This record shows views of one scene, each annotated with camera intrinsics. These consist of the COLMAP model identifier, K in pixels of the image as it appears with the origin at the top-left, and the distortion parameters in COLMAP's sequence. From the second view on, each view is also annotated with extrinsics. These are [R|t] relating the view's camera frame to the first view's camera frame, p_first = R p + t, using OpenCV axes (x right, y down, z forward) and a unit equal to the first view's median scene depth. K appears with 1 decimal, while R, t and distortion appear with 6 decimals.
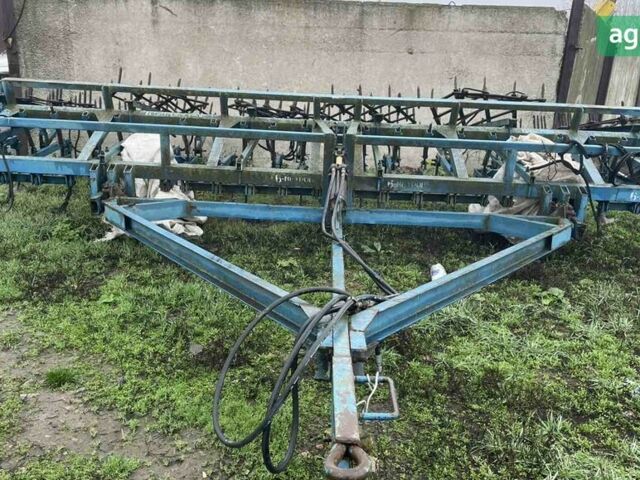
lens RADIAL K [[637.7, 0, 320.0], [0, 637.7, 240.0], [0, 0, 1]] dist [0.102752, -0.158872]
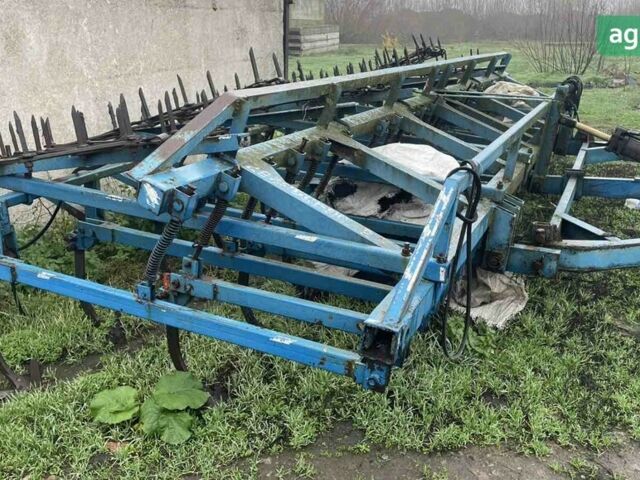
lens RADIAL K [[637.7, 0, 320.0], [0, 637.7, 240.0], [0, 0, 1]] dist [0.102752, -0.158872]
pose [[0.393676, -0.321564, 0.861171, -0.621103], [0.259400, 0.937608, 0.231523, -0.177148], [-0.881891, 0.132243, 0.452527, 0.570669]]
